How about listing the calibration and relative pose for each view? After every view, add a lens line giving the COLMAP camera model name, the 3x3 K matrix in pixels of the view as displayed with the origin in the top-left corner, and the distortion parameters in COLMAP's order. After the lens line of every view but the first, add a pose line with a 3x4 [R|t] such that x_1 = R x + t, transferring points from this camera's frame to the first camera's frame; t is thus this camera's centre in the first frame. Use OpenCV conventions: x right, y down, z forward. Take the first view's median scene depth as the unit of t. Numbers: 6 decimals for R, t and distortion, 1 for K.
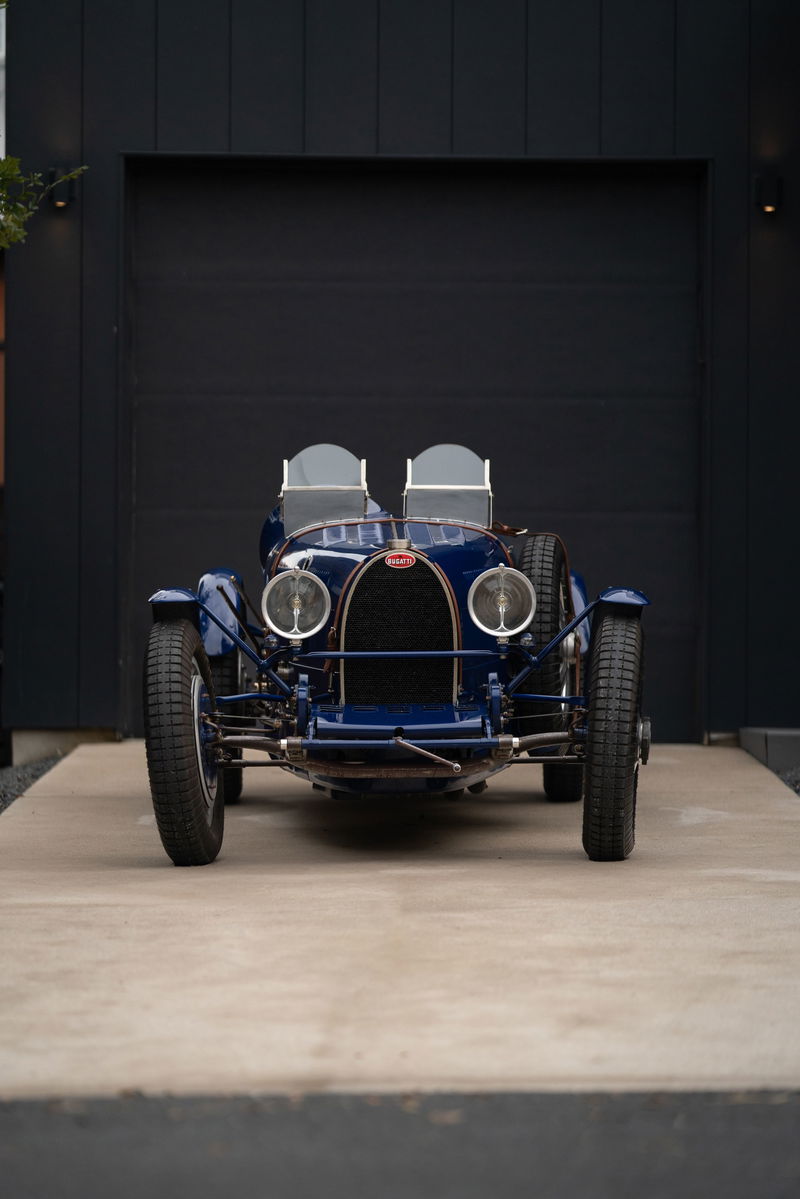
lens RADIAL K [[4482.8, 0, 400.0], [0, 4482.8, 599.5], [0, 0, 1]] dist [0.463677, 0.813614]
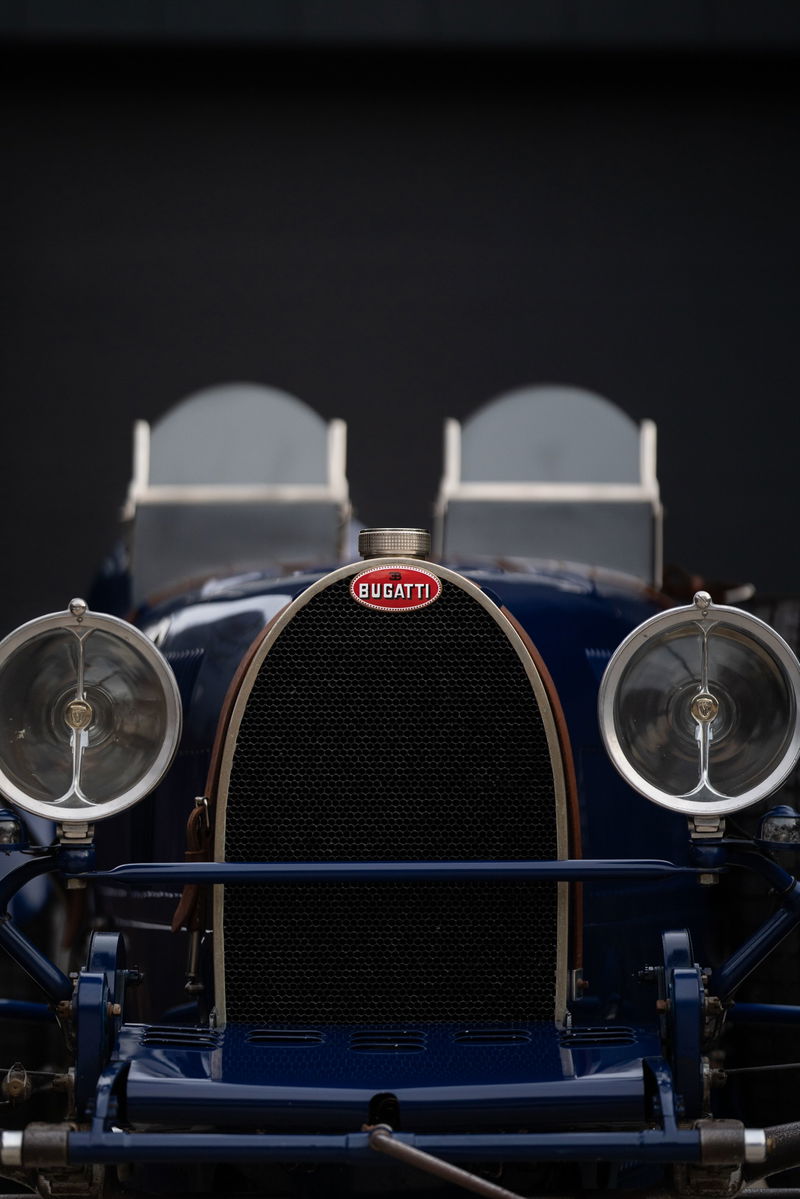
lens RADIAL K [[4482.8, 0, 400.0], [0, 4482.8, 599.5], [0, 0, 1]] dist [0.463677, 0.813614]
pose [[0.999569, -0.000121, -0.029345, 0.010149], [-0.002439, 0.996190, -0.087175, 0.021166], [0.029244, 0.087209, 0.995761, 0.669324]]
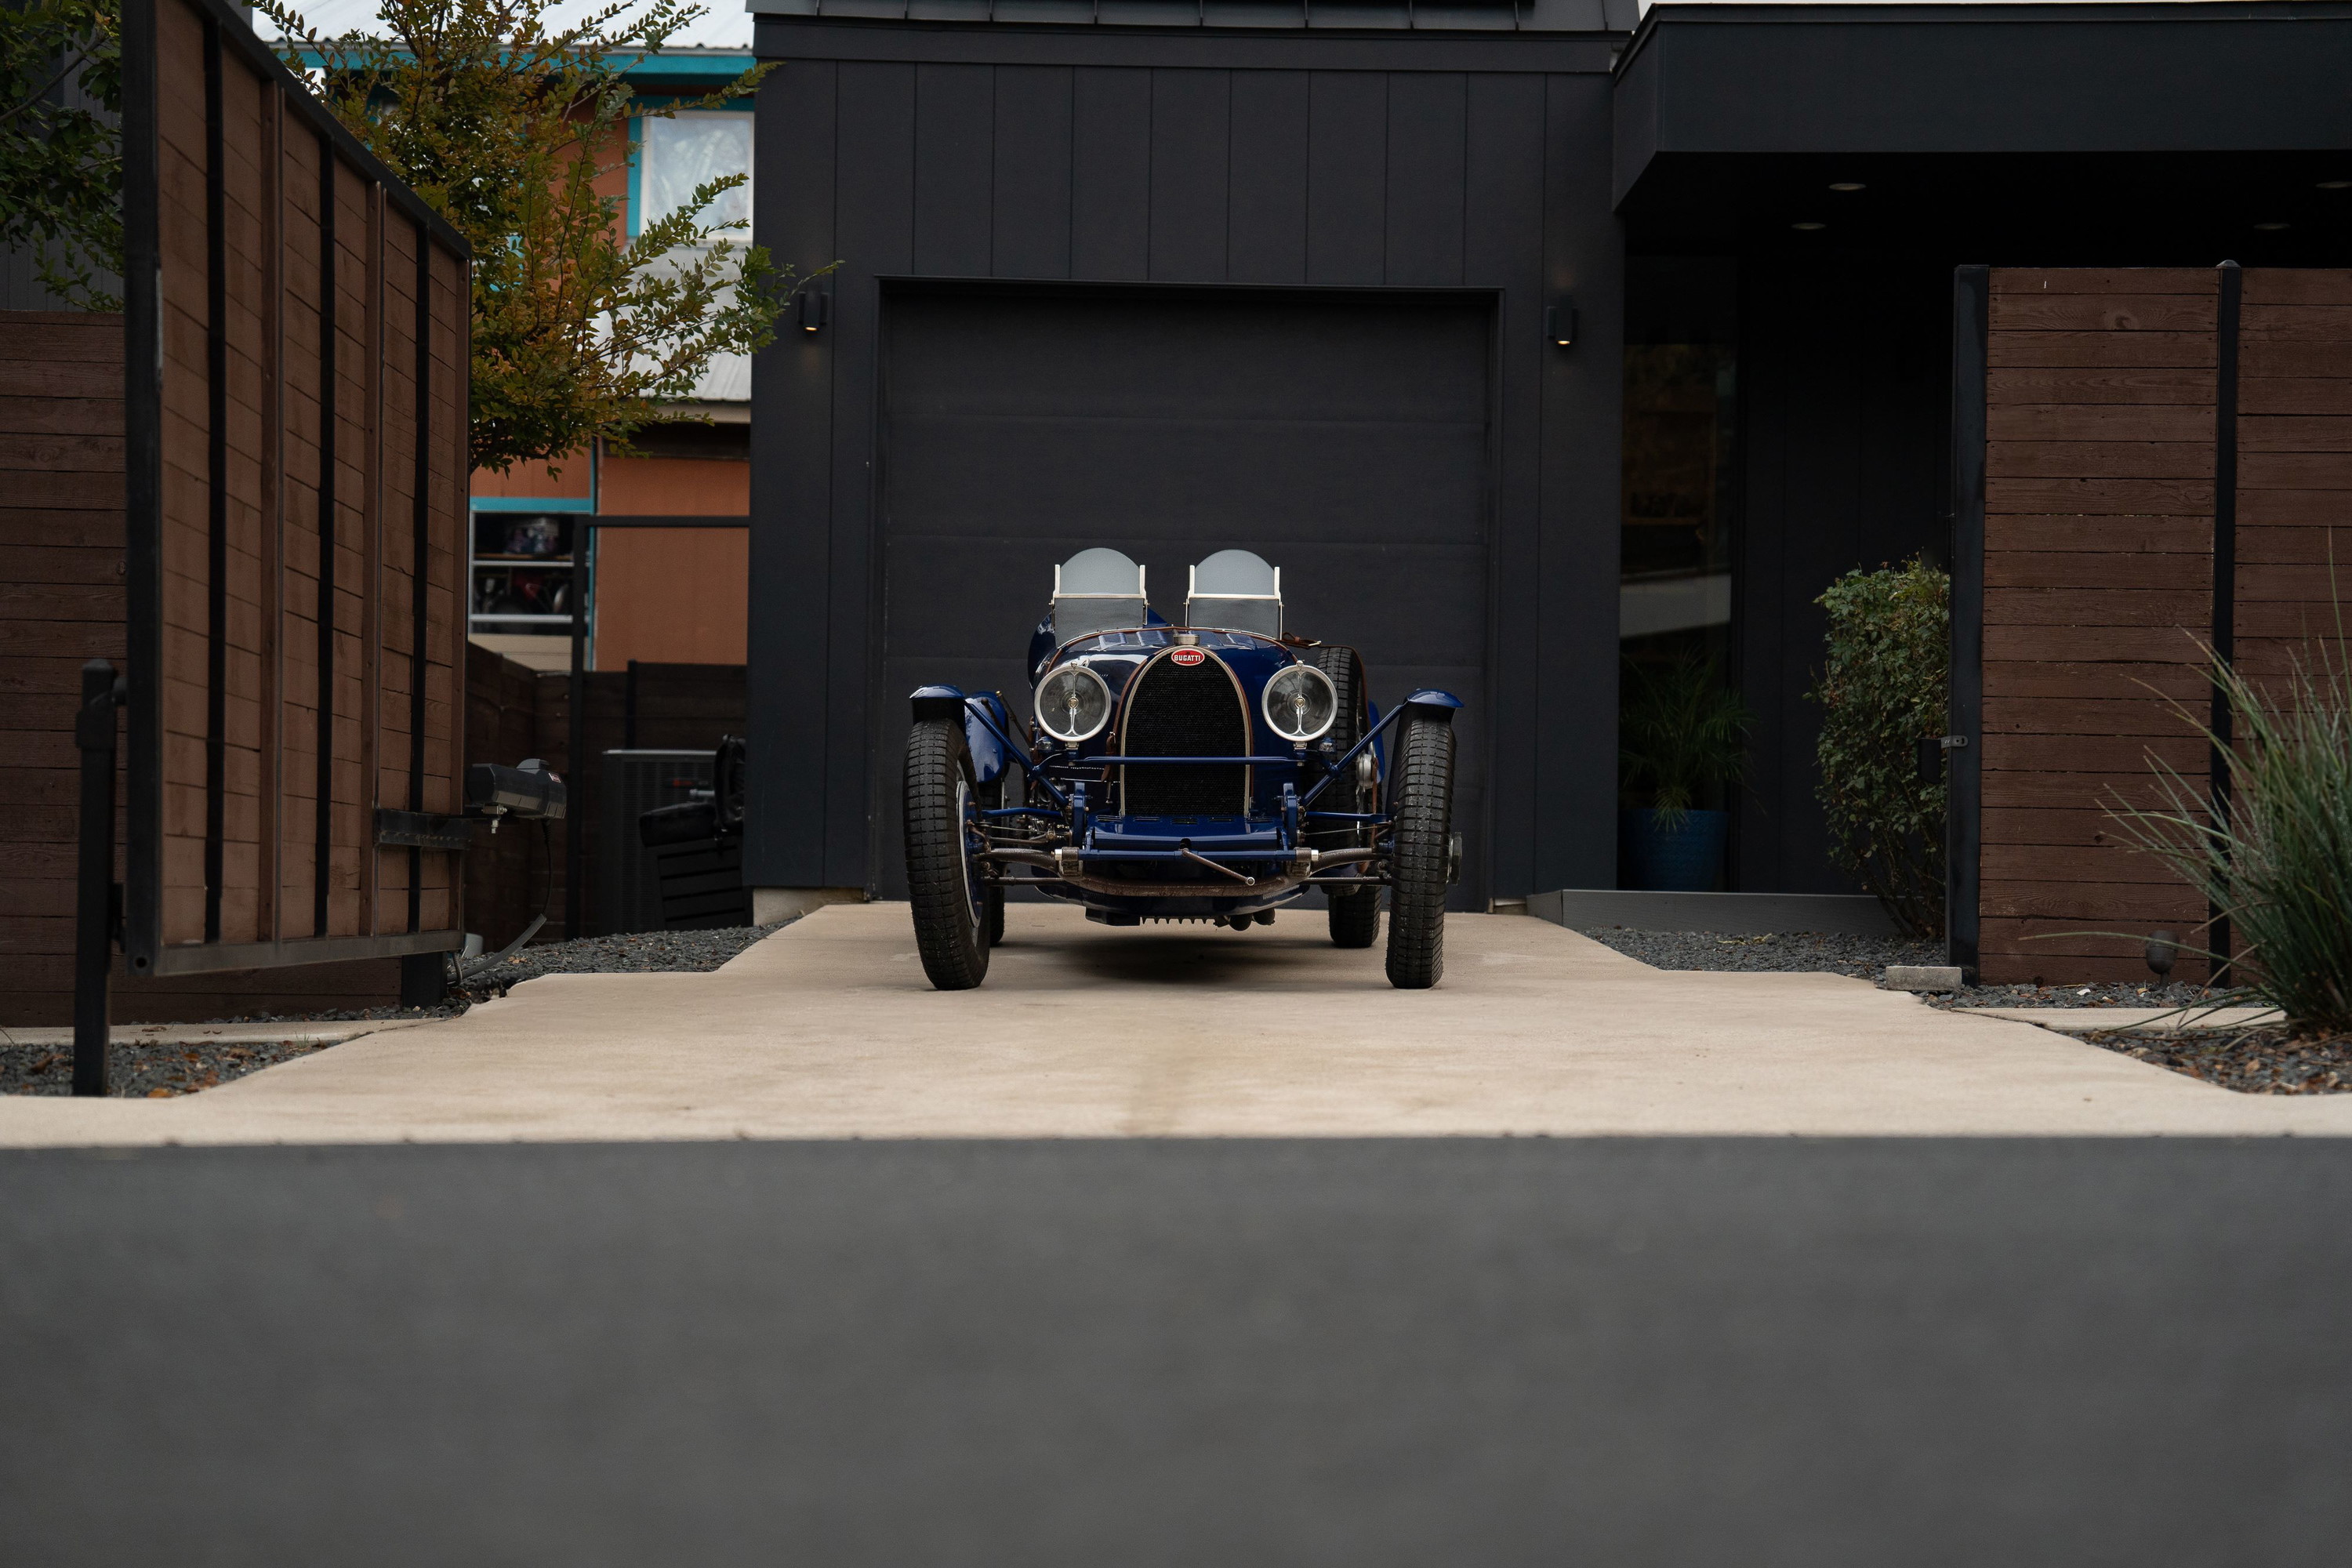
lens RADIAL K [[4409.4, 0, 1176.0], [0, 4409.4, 784.0], [0, 0, 1]] dist [0.369788, 0.032724]
pose [[0.999889, 0.010159, 0.010856, -0.011724], [-0.009955, 0.999775, -0.018733, 0.033724], [-0.011044, 0.018623, 0.999766, 0.108514]]
